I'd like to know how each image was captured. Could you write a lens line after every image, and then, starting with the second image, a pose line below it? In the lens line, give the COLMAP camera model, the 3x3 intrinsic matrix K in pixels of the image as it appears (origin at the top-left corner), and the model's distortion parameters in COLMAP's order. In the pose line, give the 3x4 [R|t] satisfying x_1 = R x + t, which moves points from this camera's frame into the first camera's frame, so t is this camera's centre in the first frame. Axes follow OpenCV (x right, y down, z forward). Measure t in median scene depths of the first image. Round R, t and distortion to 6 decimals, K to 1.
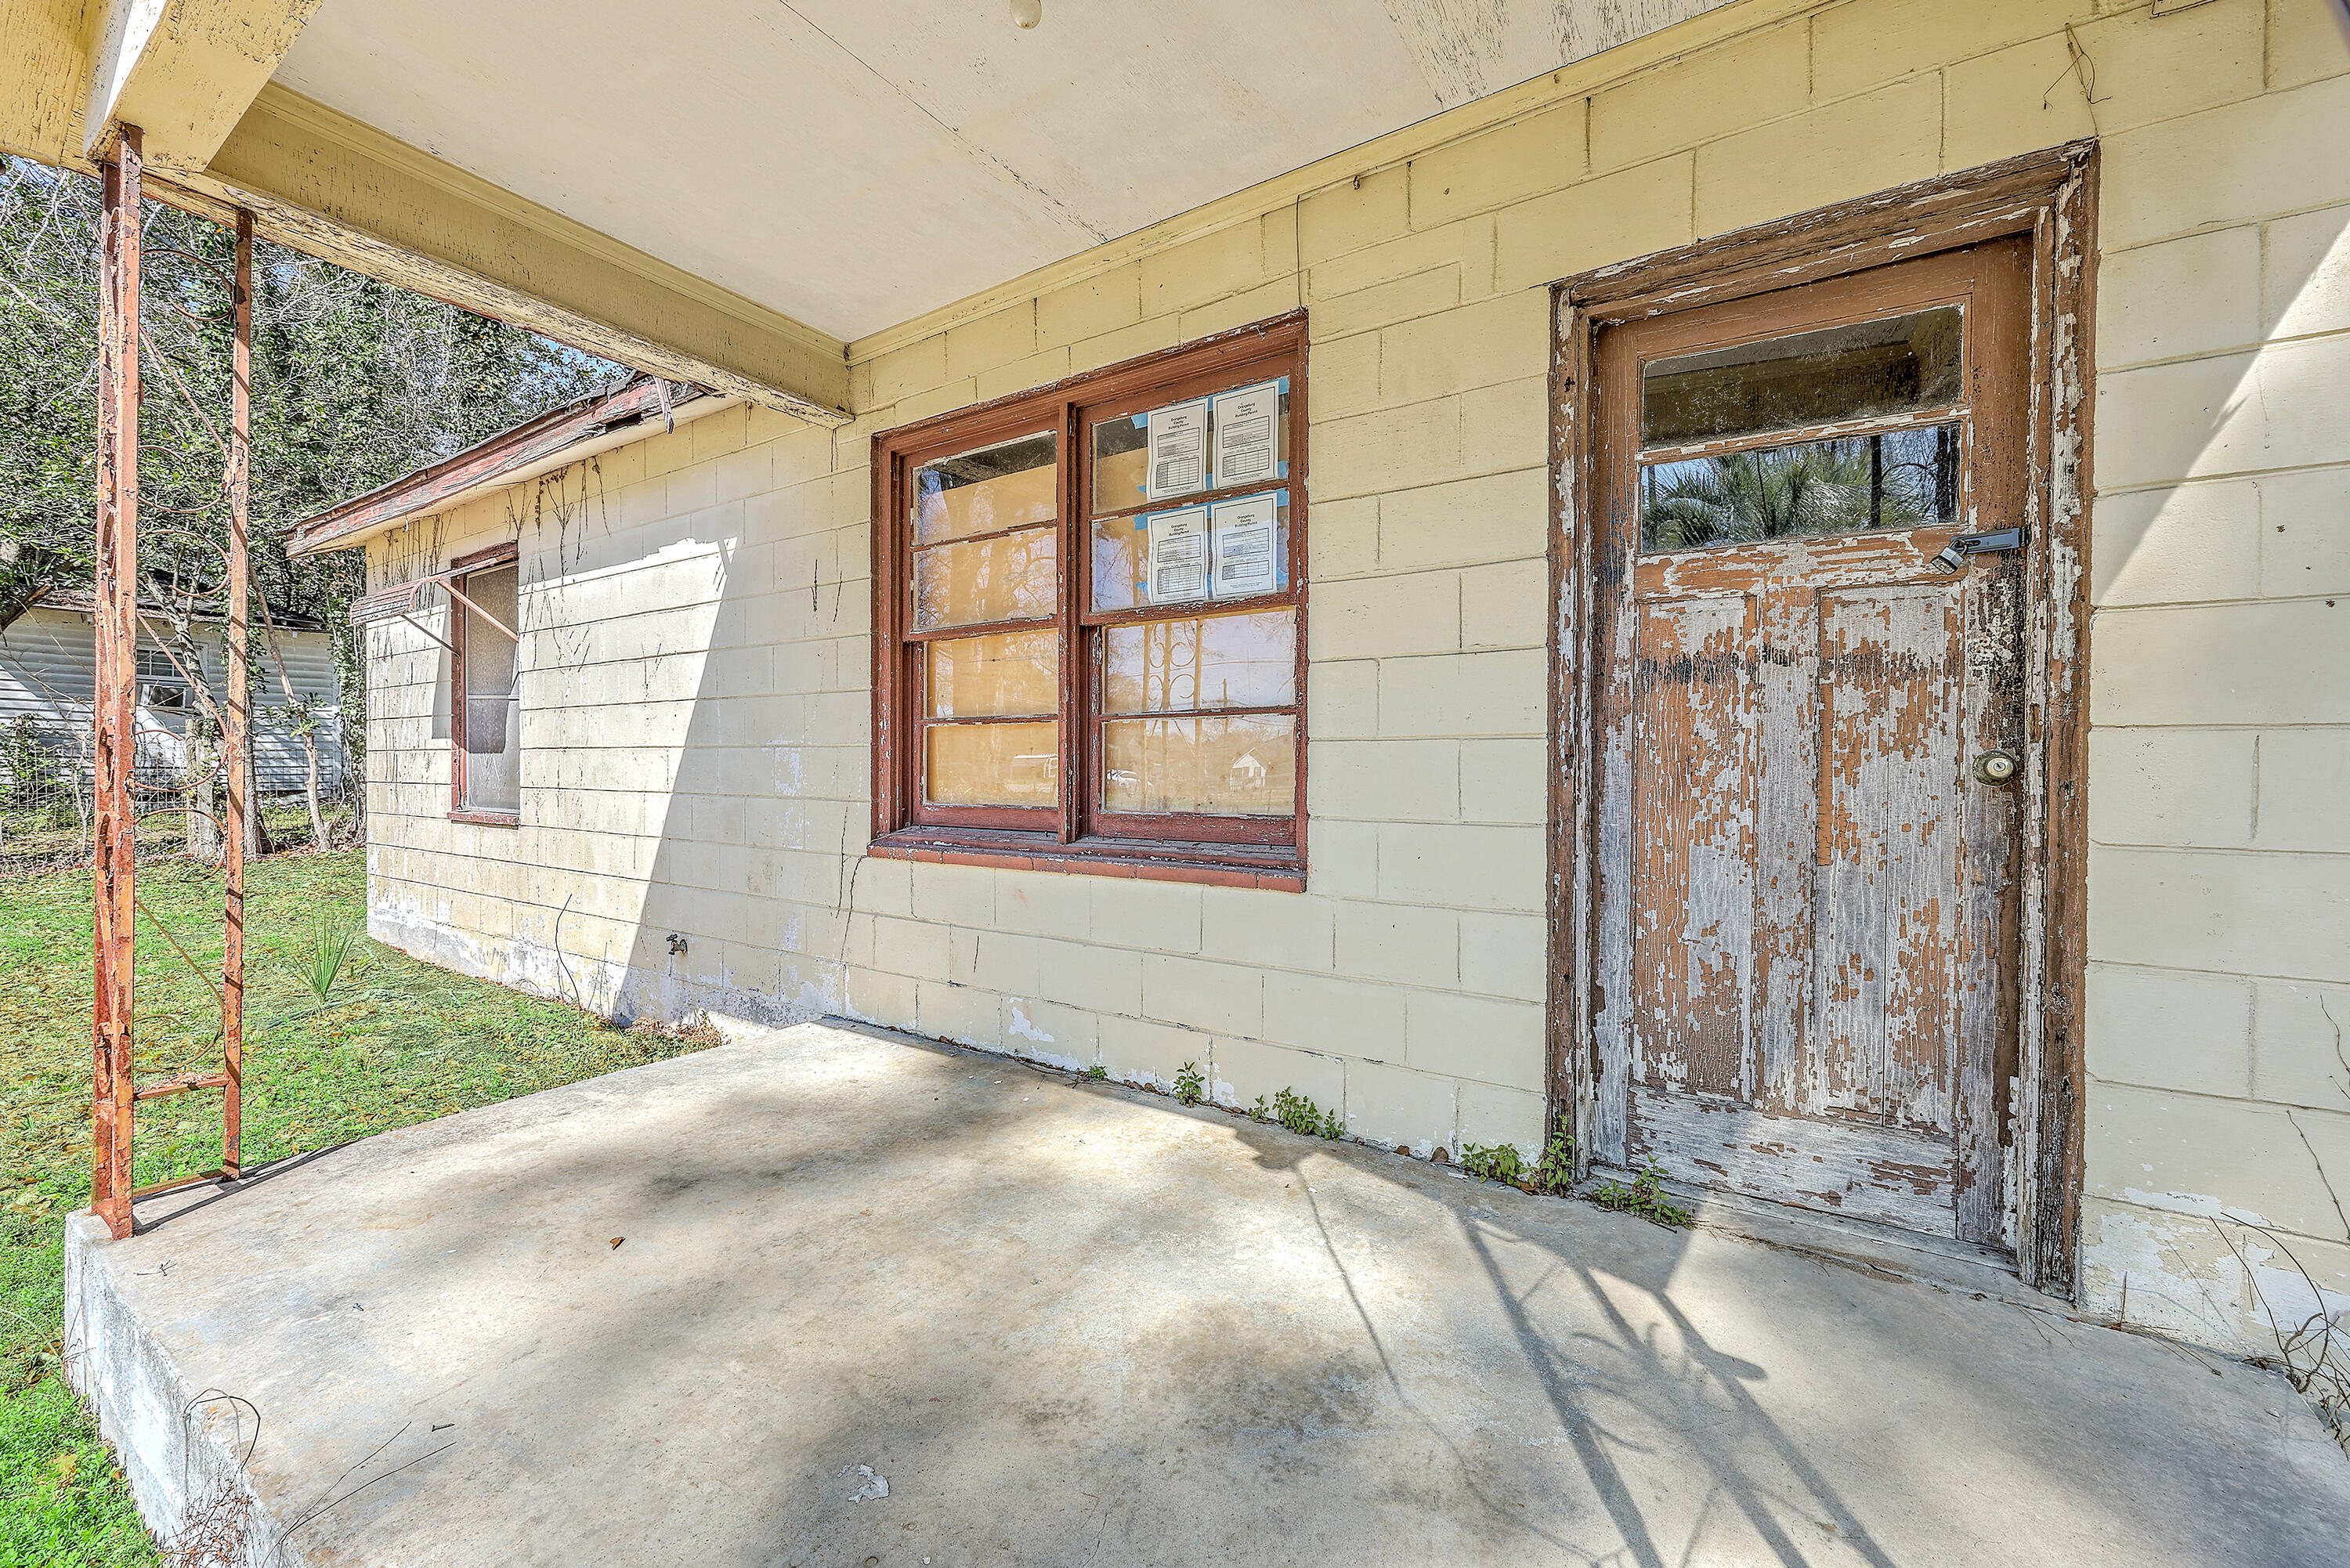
lens RADIAL K [[959.1, 0, 1175.2], [0, 959.1, 771.6], [0, 0, 1]] dist [0.000533, 0.000454]
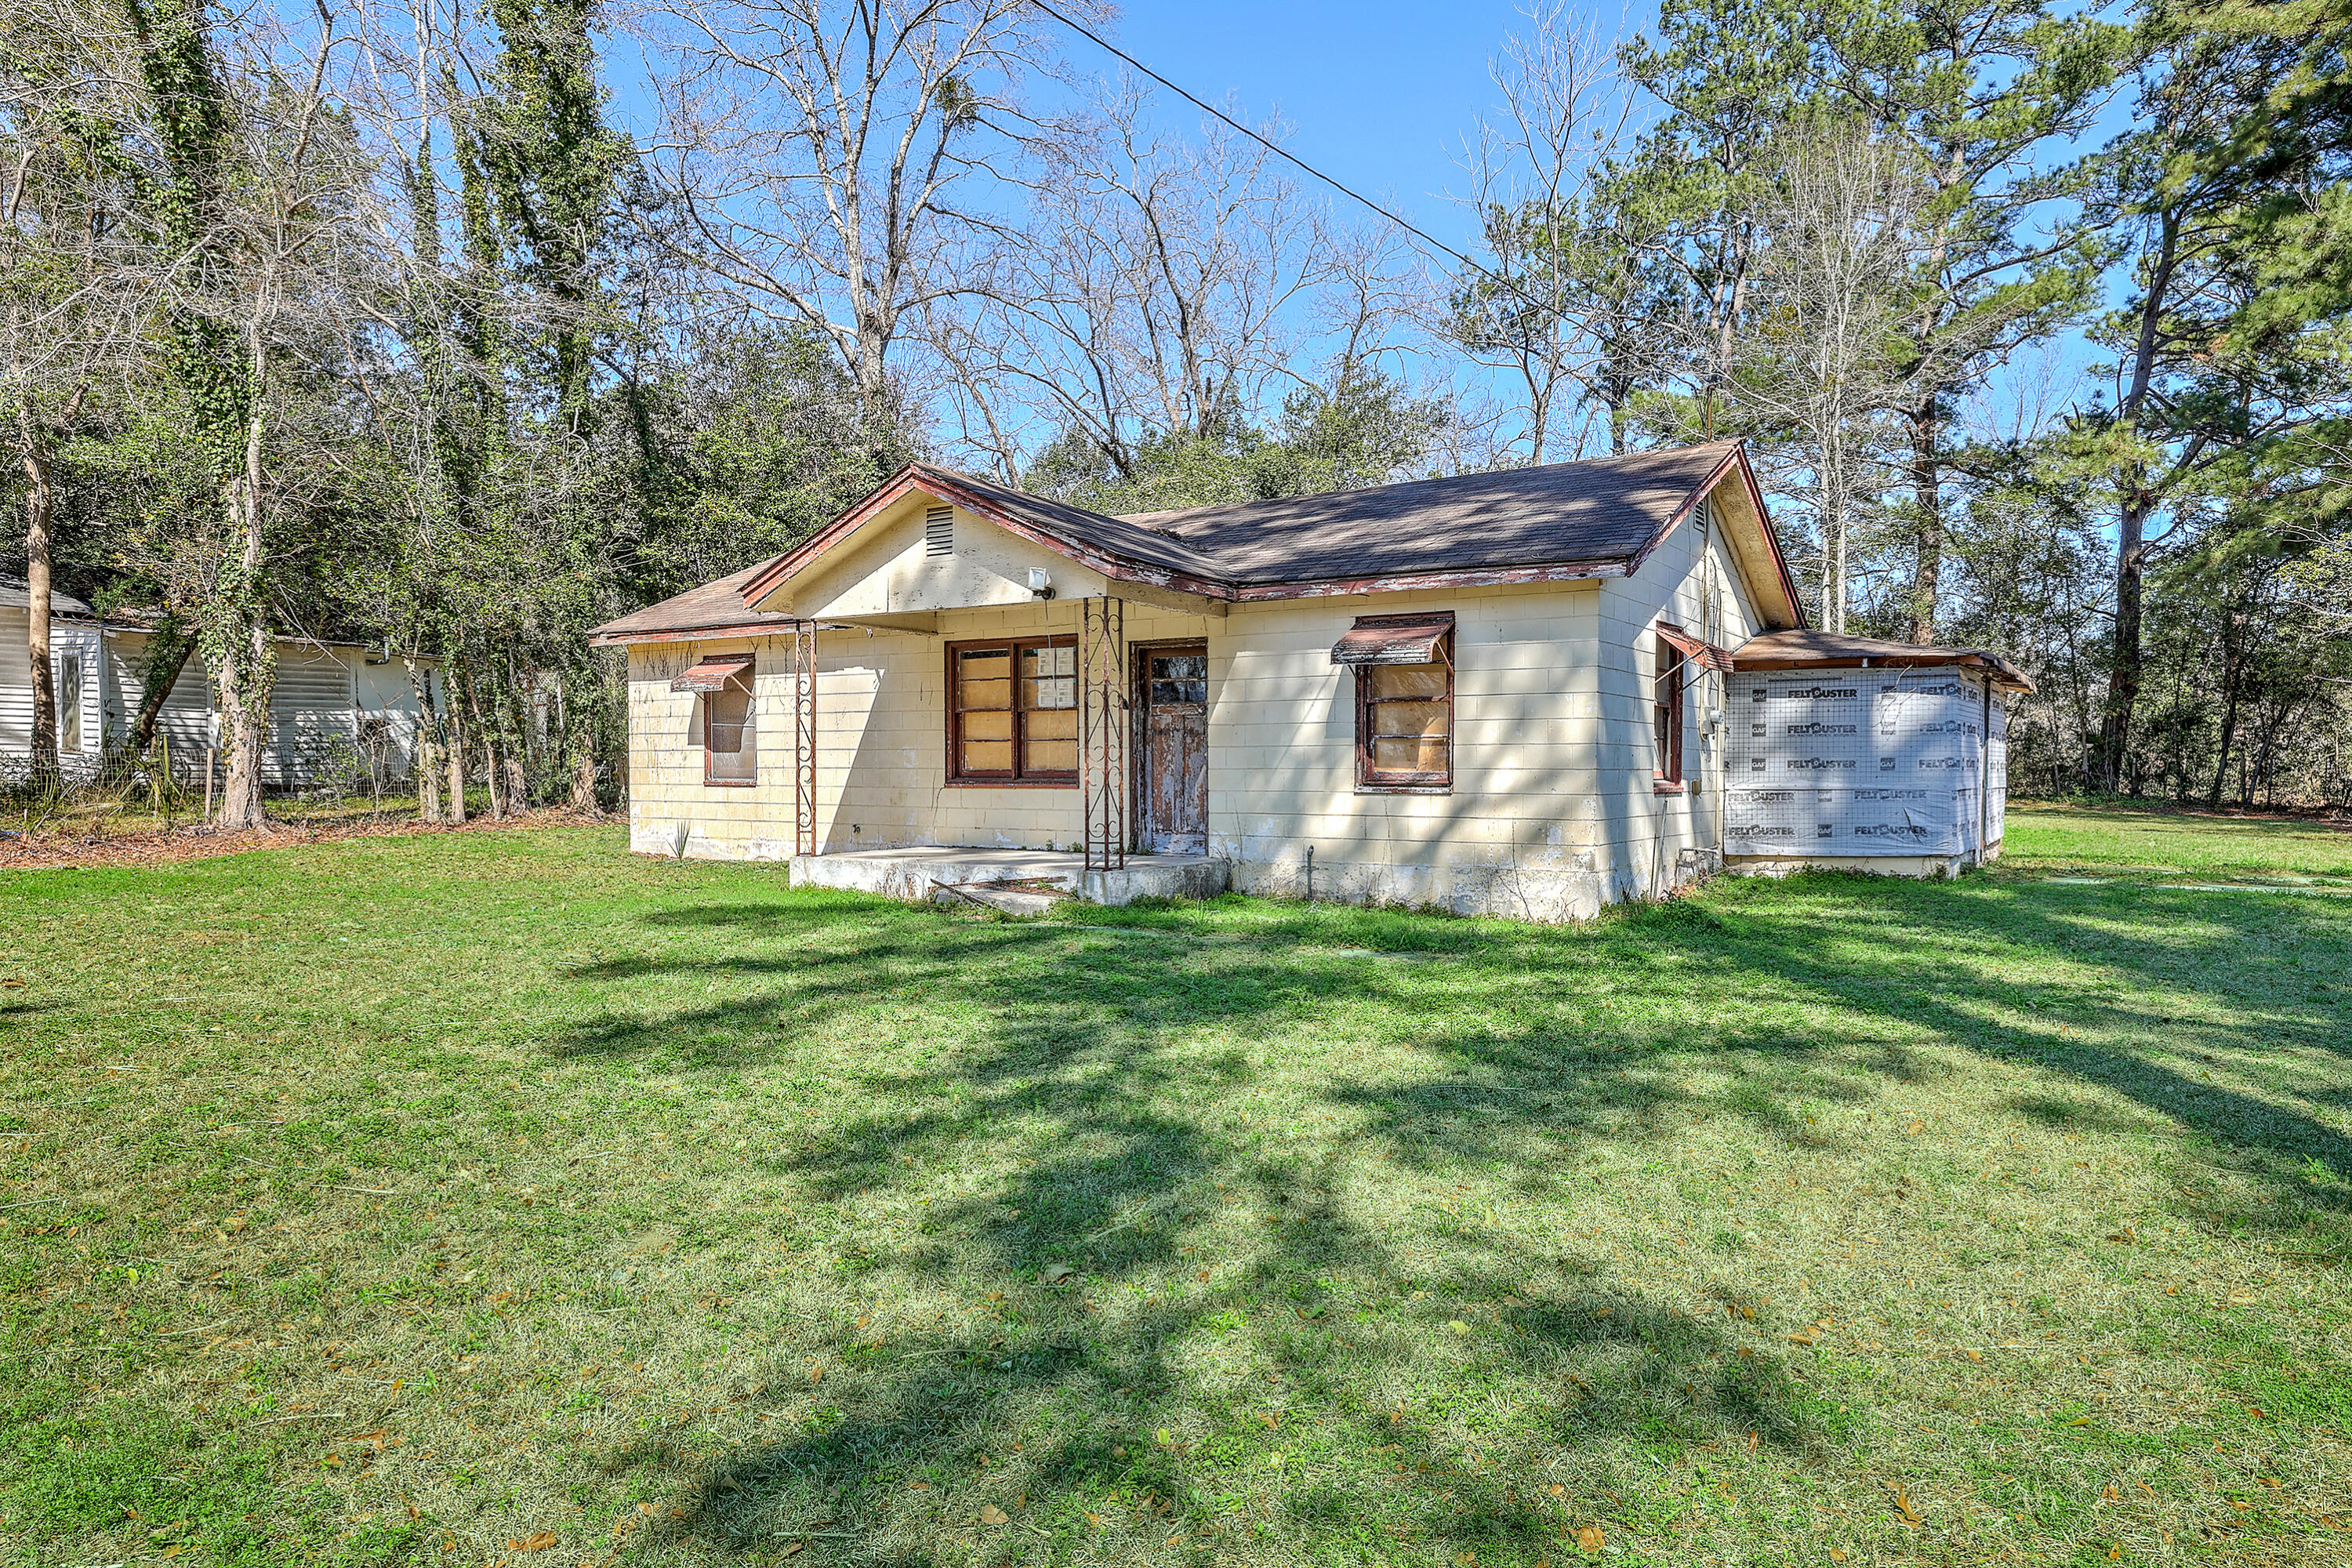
lens RADIAL K [[1513.1, 0, 1176.0], [0, 1513.1, 784.0], [0, 0, 1]] dist [-0.000864, -0.000175]
pose [[0.999961, -0.007428, 0.004712, 0.396875], [0.007371, 0.999901, 0.011991, 0.031667], [-0.004800, -0.011956, 0.999917, -3.999905]]
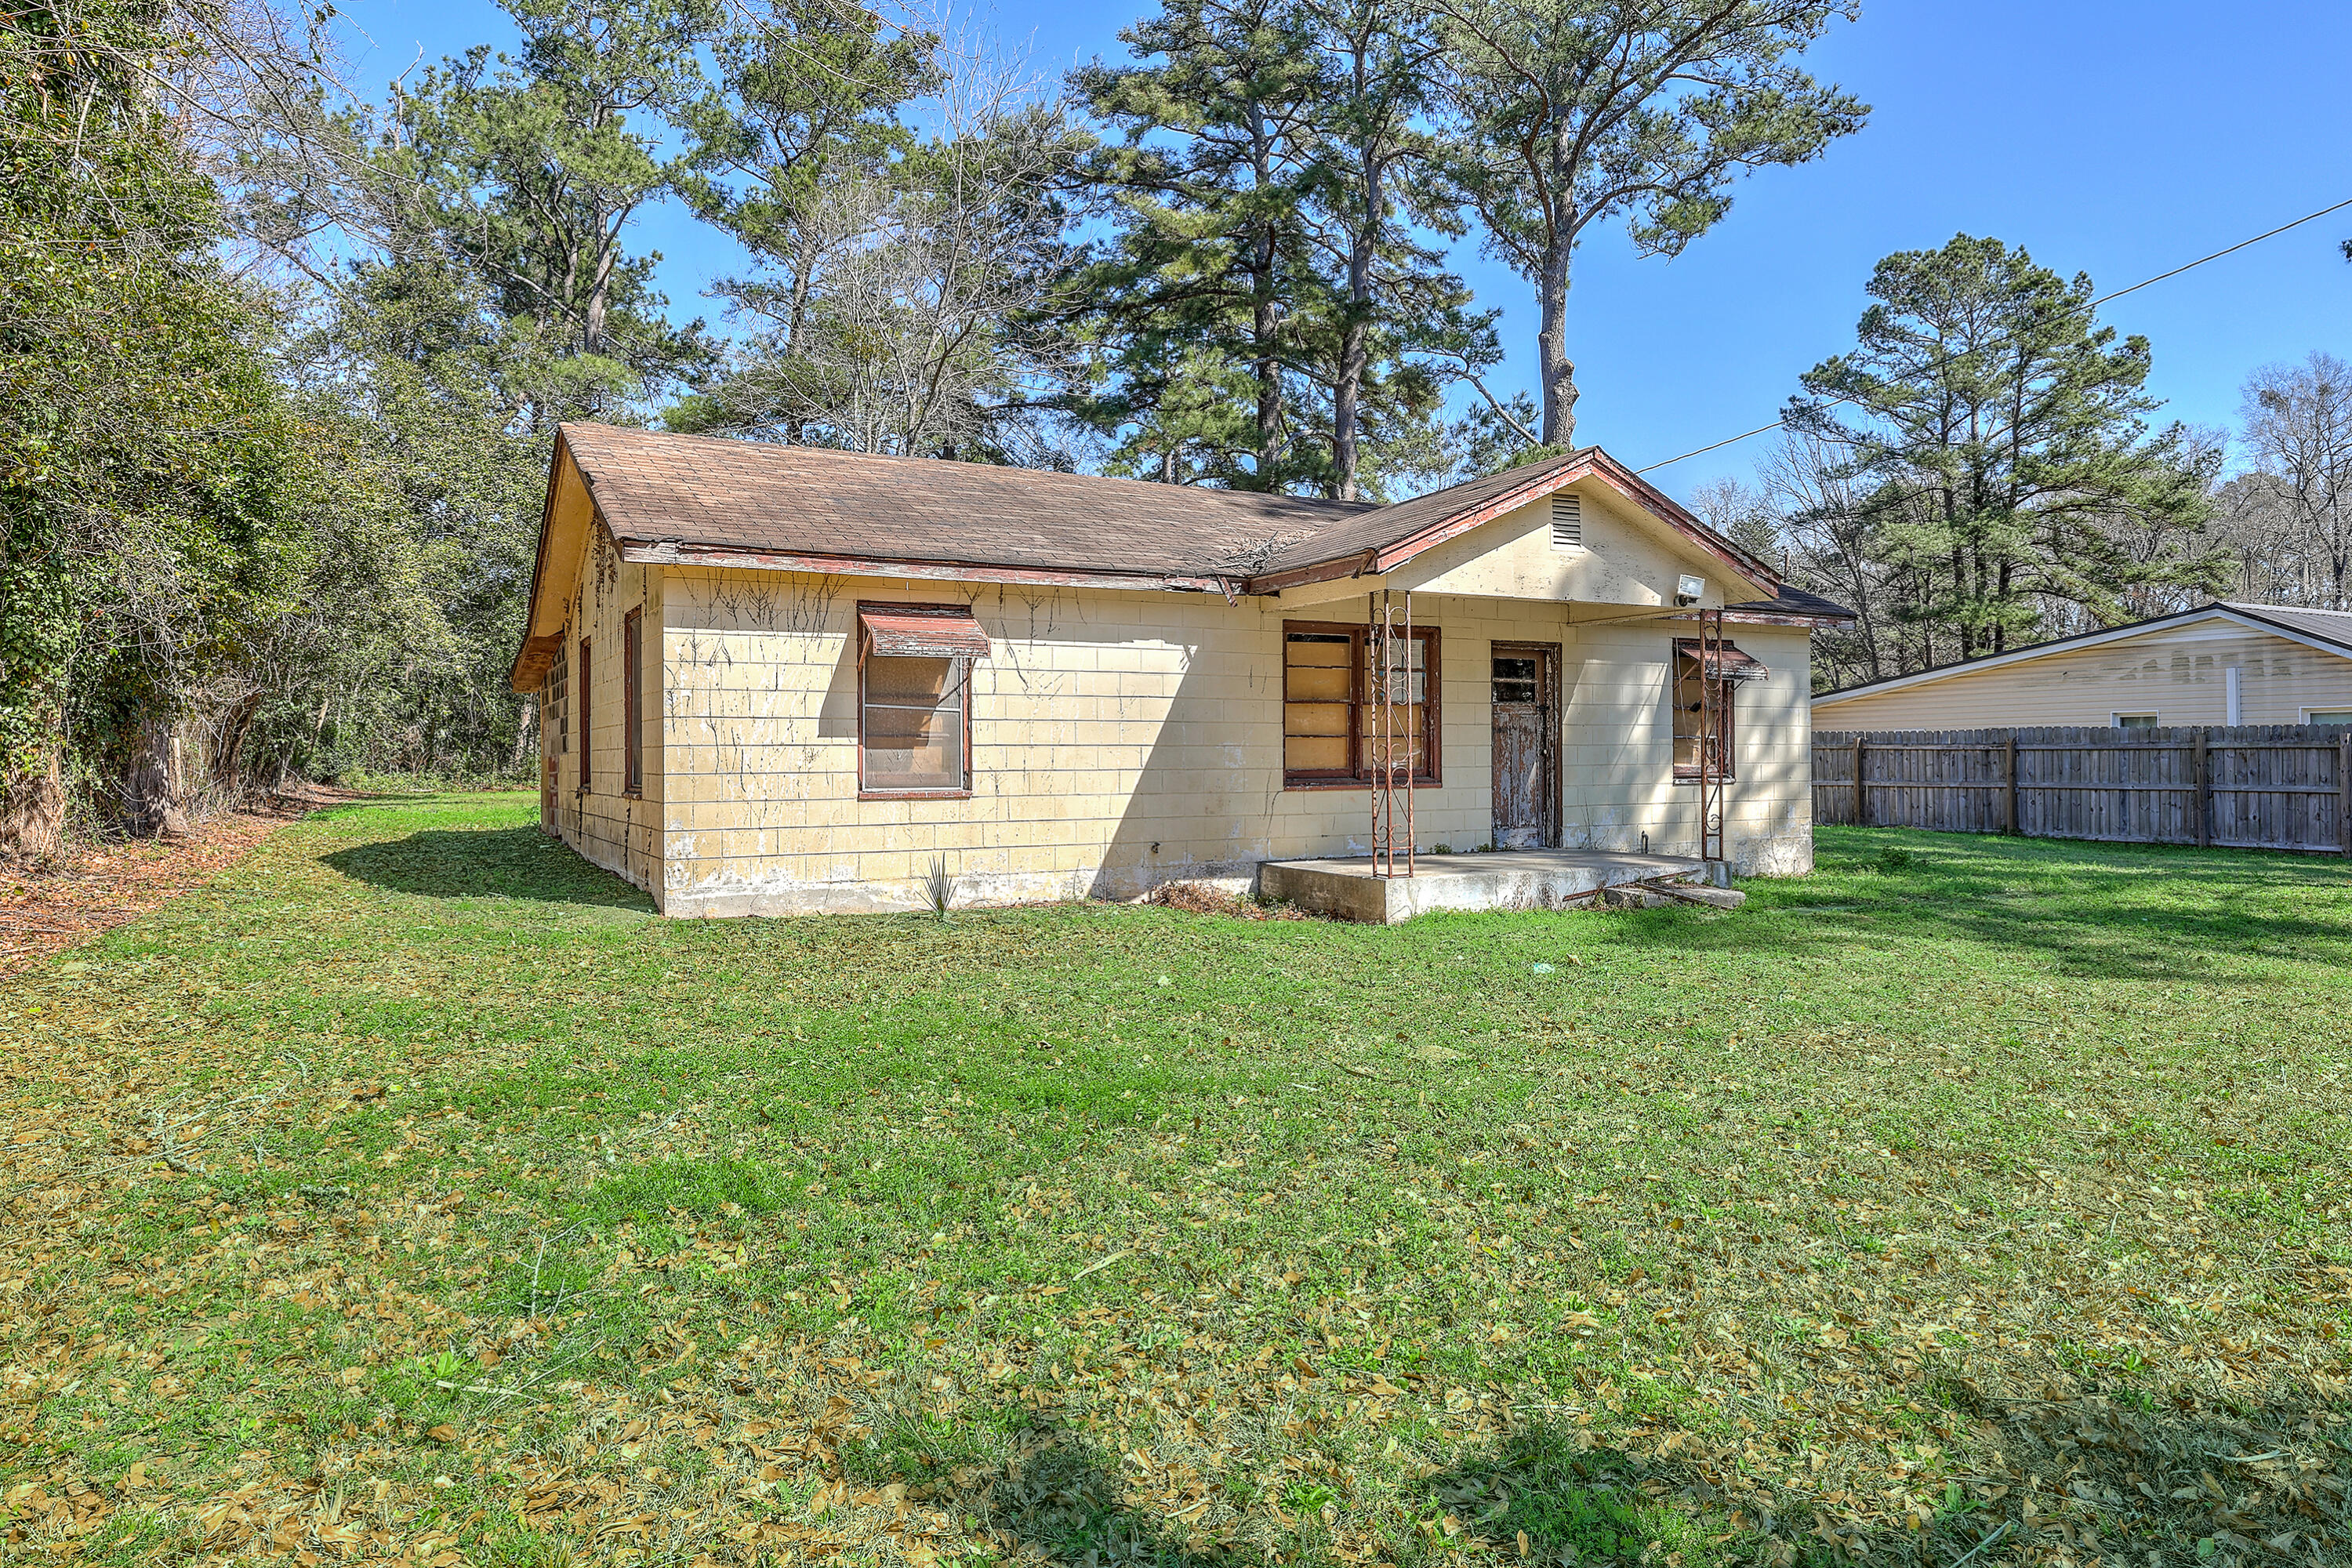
lens RADIAL K [[1513.1, 0, 1176.0], [0, 1513.1, 784.0], [0, 0, 1]] dist [-0.000864, -0.000175]
pose [[0.455085, -0.035234, 0.889751, -4.391031], [0.001232, 0.999241, 0.038939, -0.091925], [-0.890447, -0.016624, 0.454783, -0.573377]]
